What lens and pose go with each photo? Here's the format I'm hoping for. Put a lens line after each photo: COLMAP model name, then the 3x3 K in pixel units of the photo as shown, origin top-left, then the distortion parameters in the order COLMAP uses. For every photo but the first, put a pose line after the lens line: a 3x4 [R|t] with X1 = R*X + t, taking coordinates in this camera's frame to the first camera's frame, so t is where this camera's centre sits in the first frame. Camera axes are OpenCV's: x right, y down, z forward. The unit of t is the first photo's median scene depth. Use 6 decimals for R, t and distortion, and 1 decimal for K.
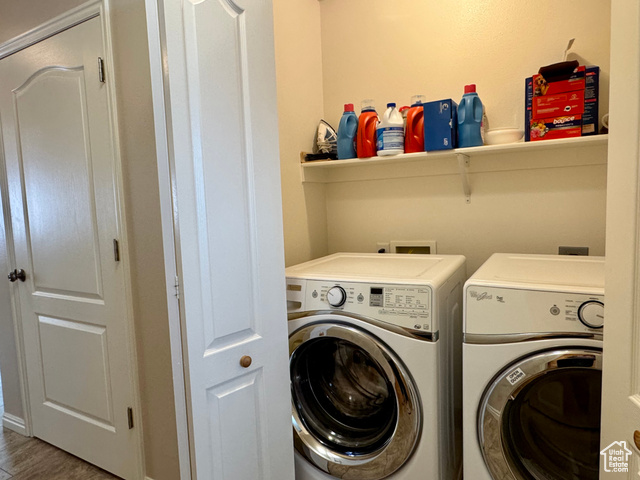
lens RADIAL K [[402.4, 0, 321.4], [0, 402.4, 237.6], [0, 0, 1]] dist [-0.006757, 0.004496]
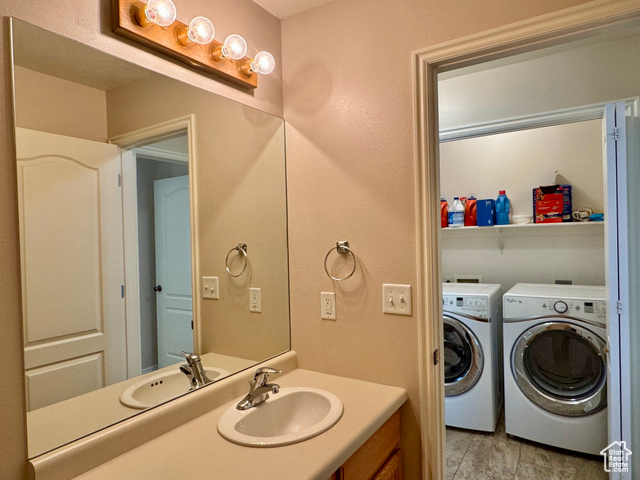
lens RADIAL K [[402.4, 0, 319.2], [0, 402.4, 243.7], [0, 0, 1]] dist [-0.006757, 0.004496]
pose [[0.998292, 0.008438, -0.057817, -0.399459], [-0.012518, 0.997428, -0.070572, 0.002594], [0.057072, 0.071175, 0.995830, -0.962206]]
